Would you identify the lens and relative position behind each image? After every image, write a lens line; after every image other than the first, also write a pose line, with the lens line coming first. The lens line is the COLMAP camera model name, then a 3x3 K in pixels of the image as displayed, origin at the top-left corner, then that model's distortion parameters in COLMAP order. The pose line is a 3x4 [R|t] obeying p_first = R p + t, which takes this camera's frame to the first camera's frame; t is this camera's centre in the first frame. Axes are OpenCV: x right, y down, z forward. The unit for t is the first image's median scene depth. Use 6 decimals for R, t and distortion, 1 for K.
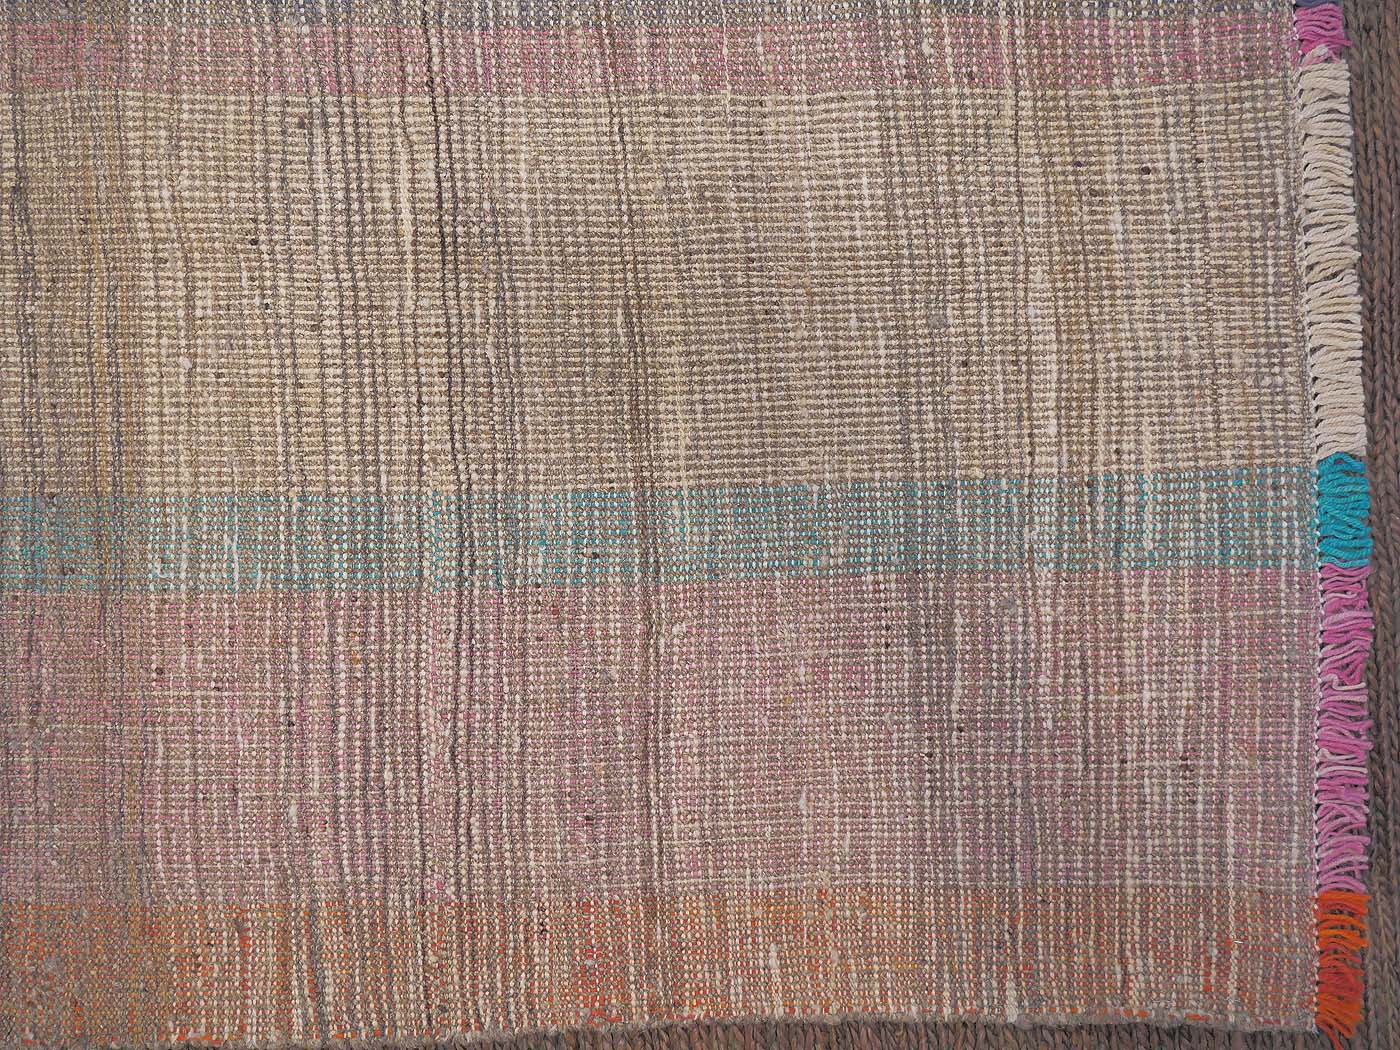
lens RADIAL K [[1878.7, 0, 700.2], [0, 1878.7, 525.0], [0, 0, 1]] dist [0.014157, 0.000000]
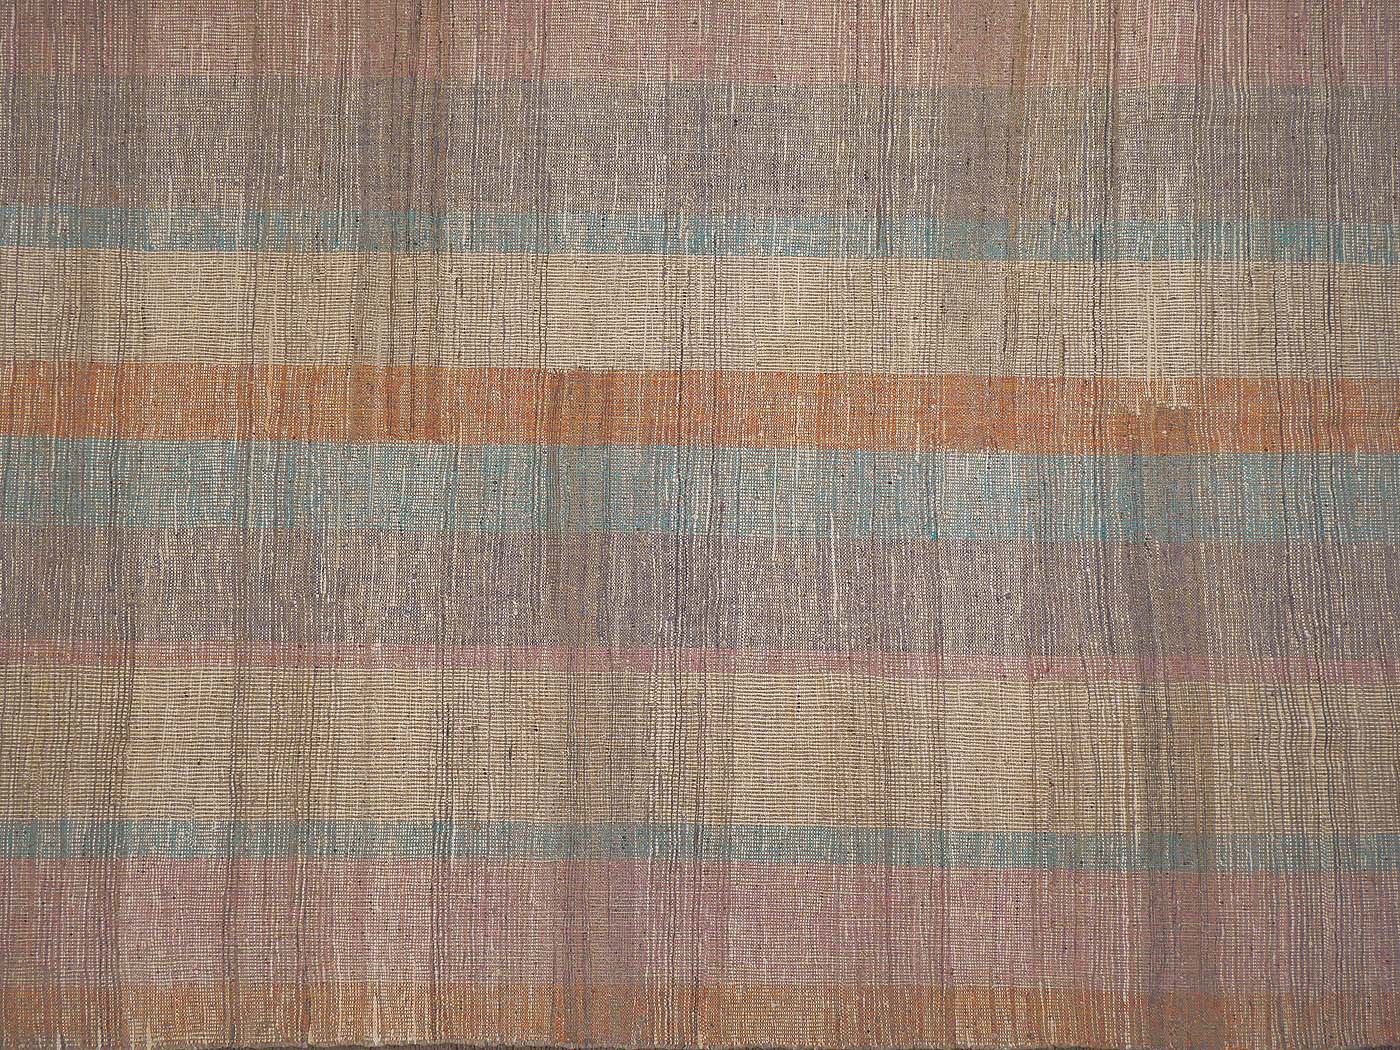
lens RADIAL K [[2038.4, 0, 701.1], [0, 2038.4, 526.1], [0, 0, 1]] dist [-0.039724, 0.000000]
pose [[0.999866, 0.009356, -0.013442, -0.979758], [-0.011505, 0.985389, -0.169930, 0.050334], [0.011656, 0.170062, 0.985364, -1.879334]]
